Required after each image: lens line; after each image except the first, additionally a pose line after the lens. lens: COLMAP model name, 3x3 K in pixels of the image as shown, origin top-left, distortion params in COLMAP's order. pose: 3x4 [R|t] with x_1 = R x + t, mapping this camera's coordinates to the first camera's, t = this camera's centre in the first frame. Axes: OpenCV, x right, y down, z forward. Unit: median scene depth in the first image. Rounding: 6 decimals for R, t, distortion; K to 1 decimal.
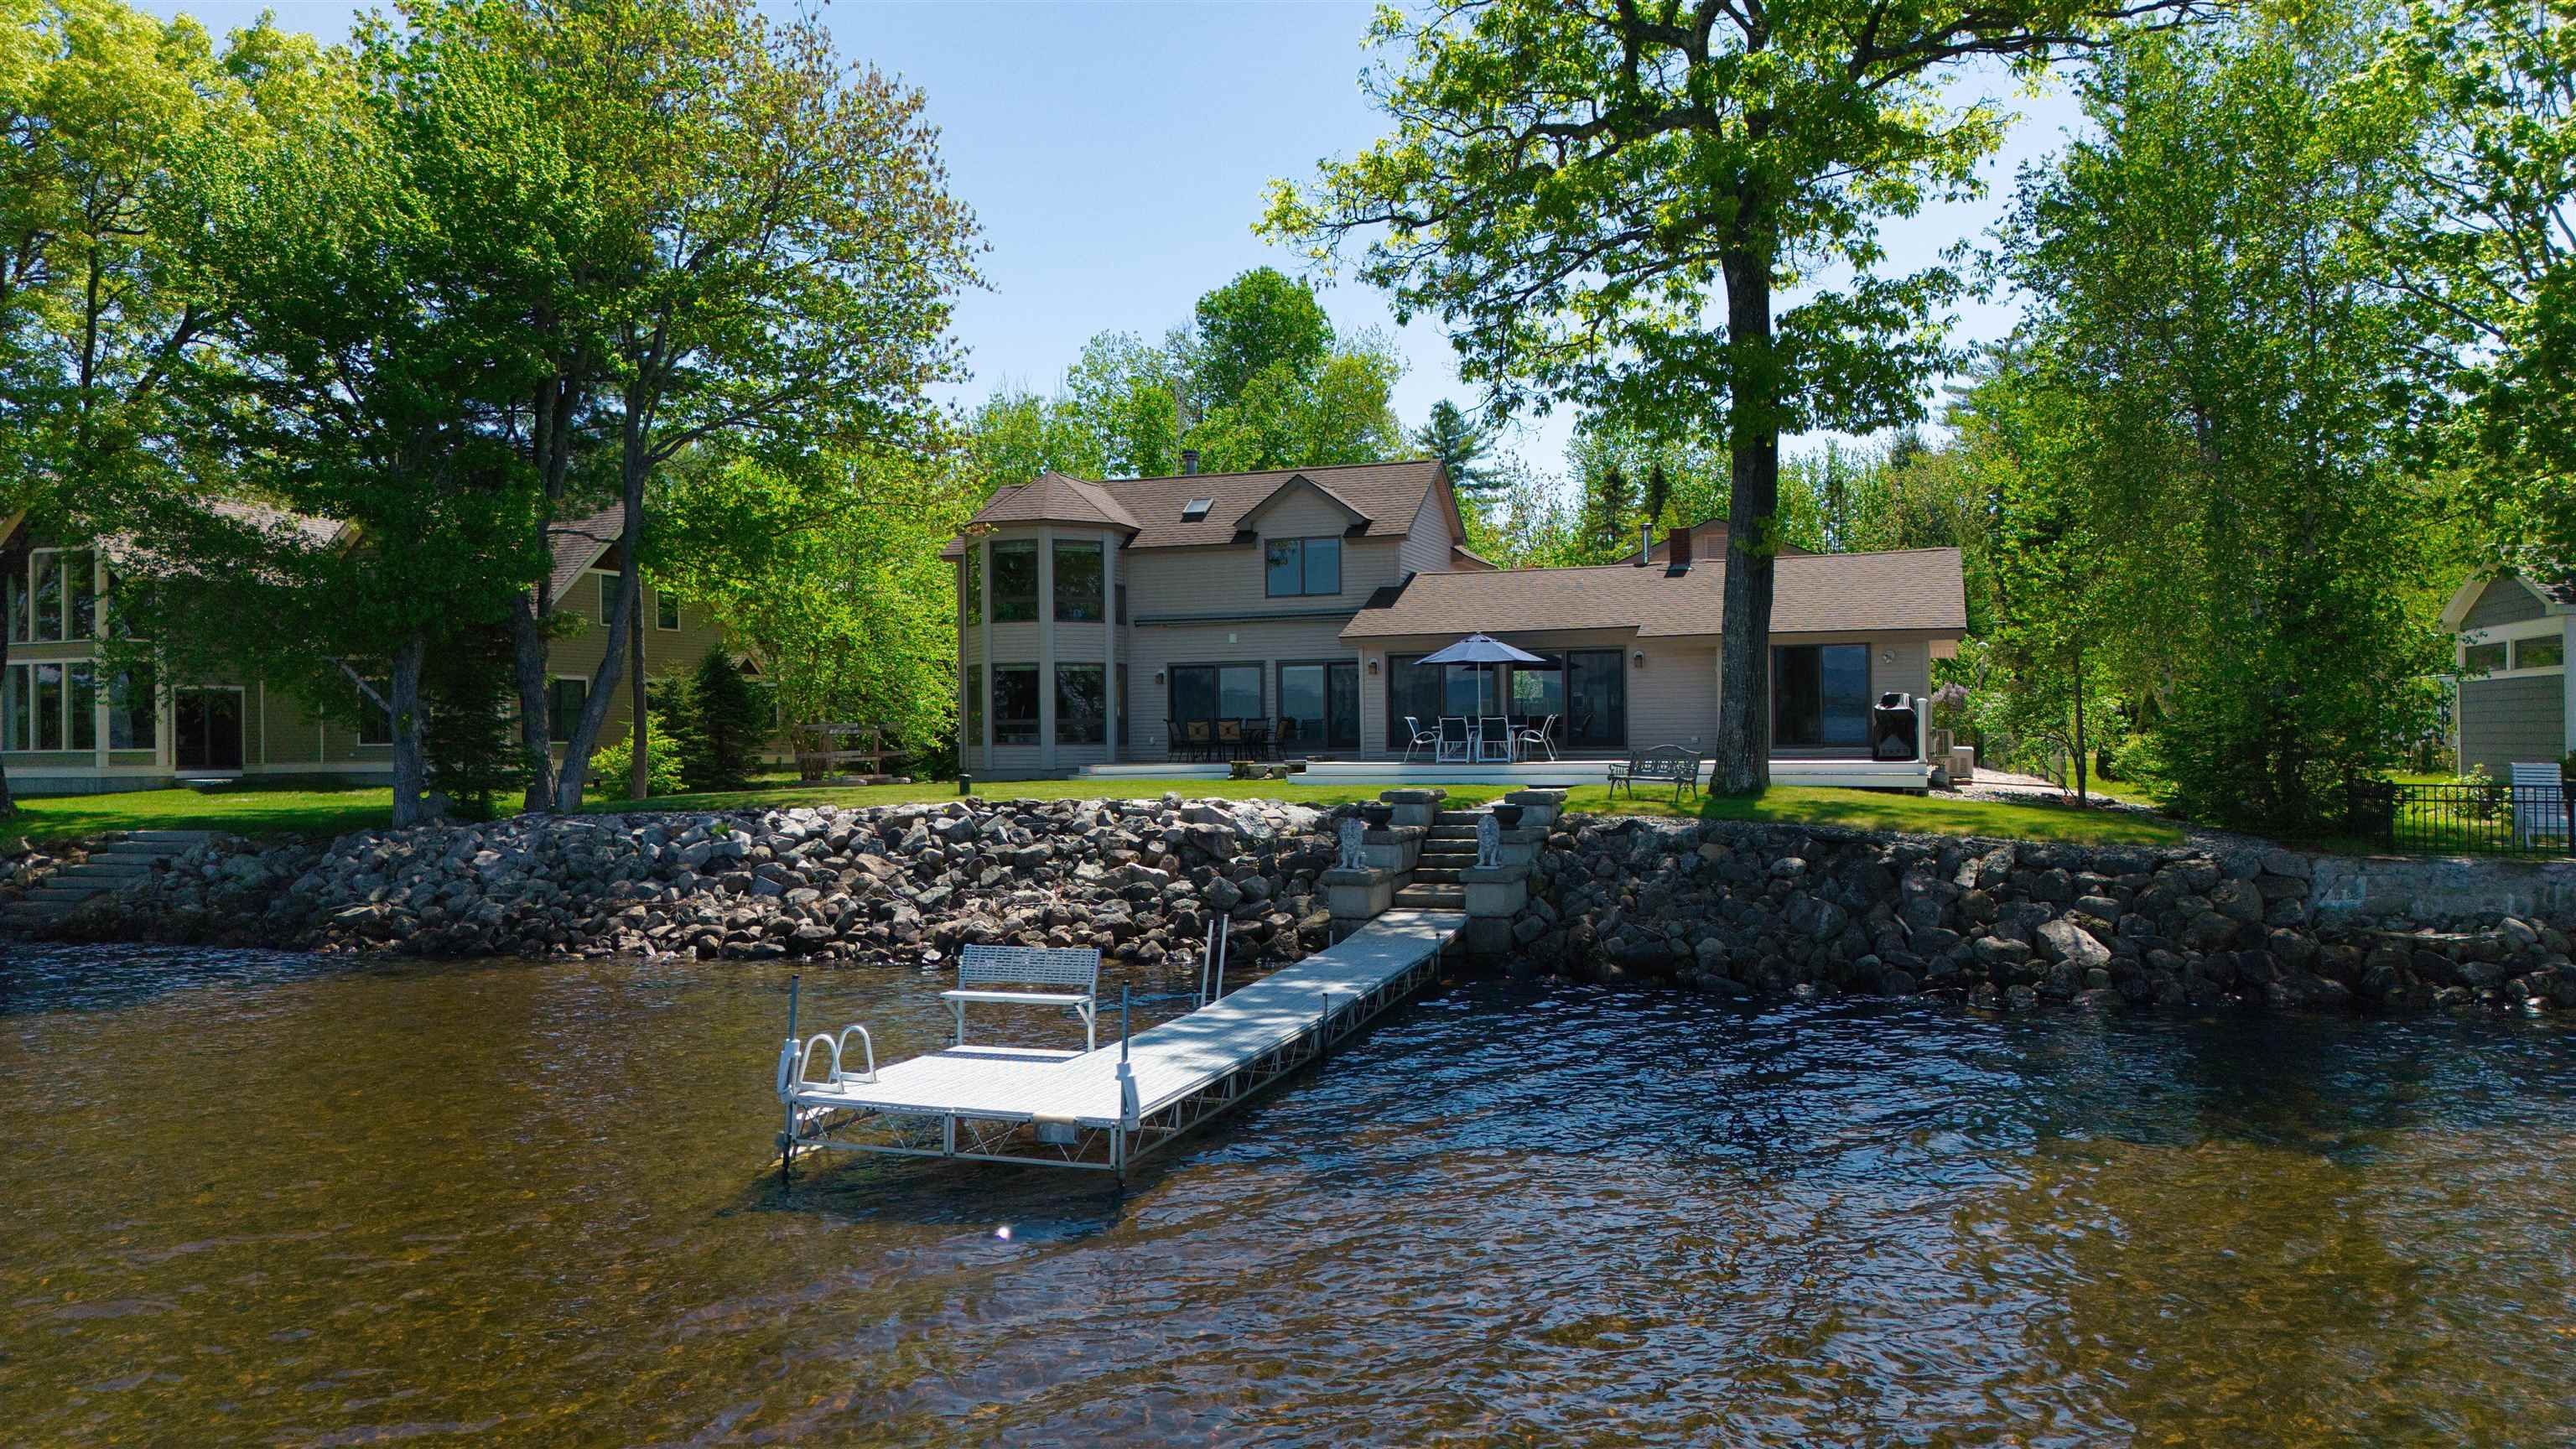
lens RADIAL K [[1826.4, 0, 1295.6], [0, 1826.4, 715.9], [0, 0, 1]] dist [0.087049, -0.085170]
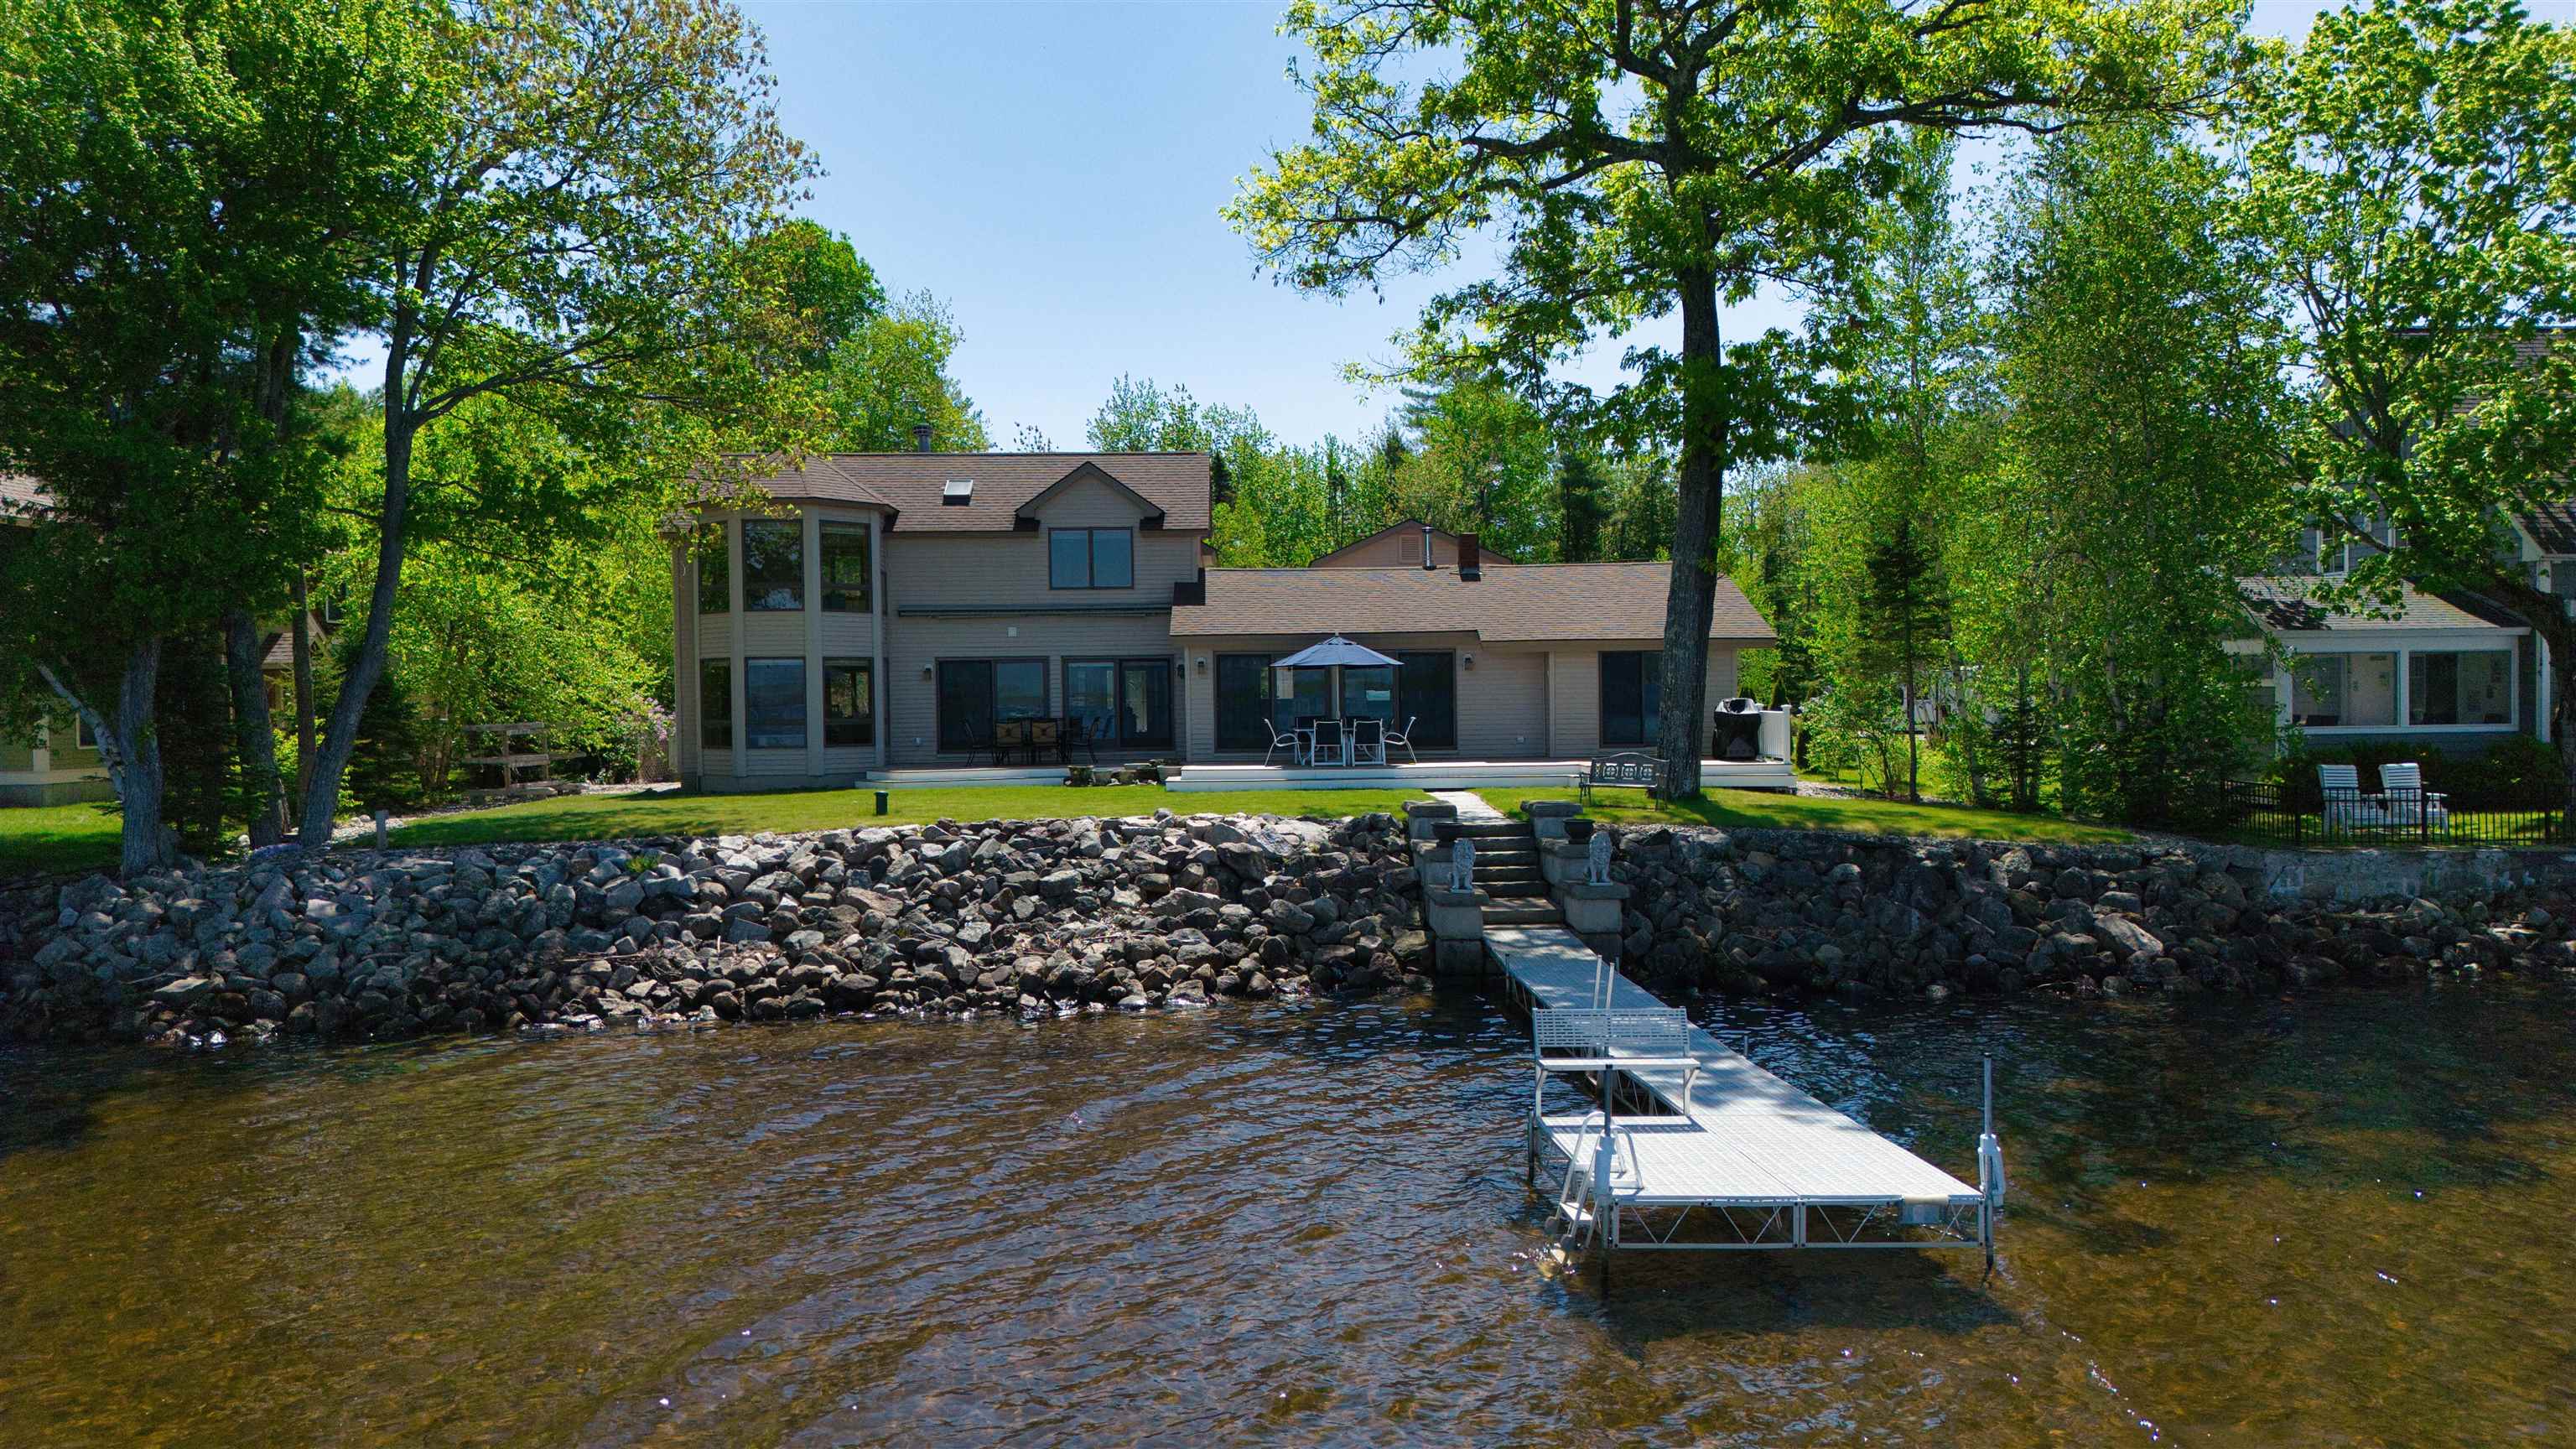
lens RADIAL K [[1826.4, 0, 1295.6], [0, 1826.4, 715.9], [0, 0, 1]] dist [0.087049, -0.085170]
pose [[0.932055, -0.003828, 0.362298, -0.310692], [-0.002170, 0.999867, 0.016147, -0.019247], [-0.362311, -0.015836, 0.931923, 0.087662]]
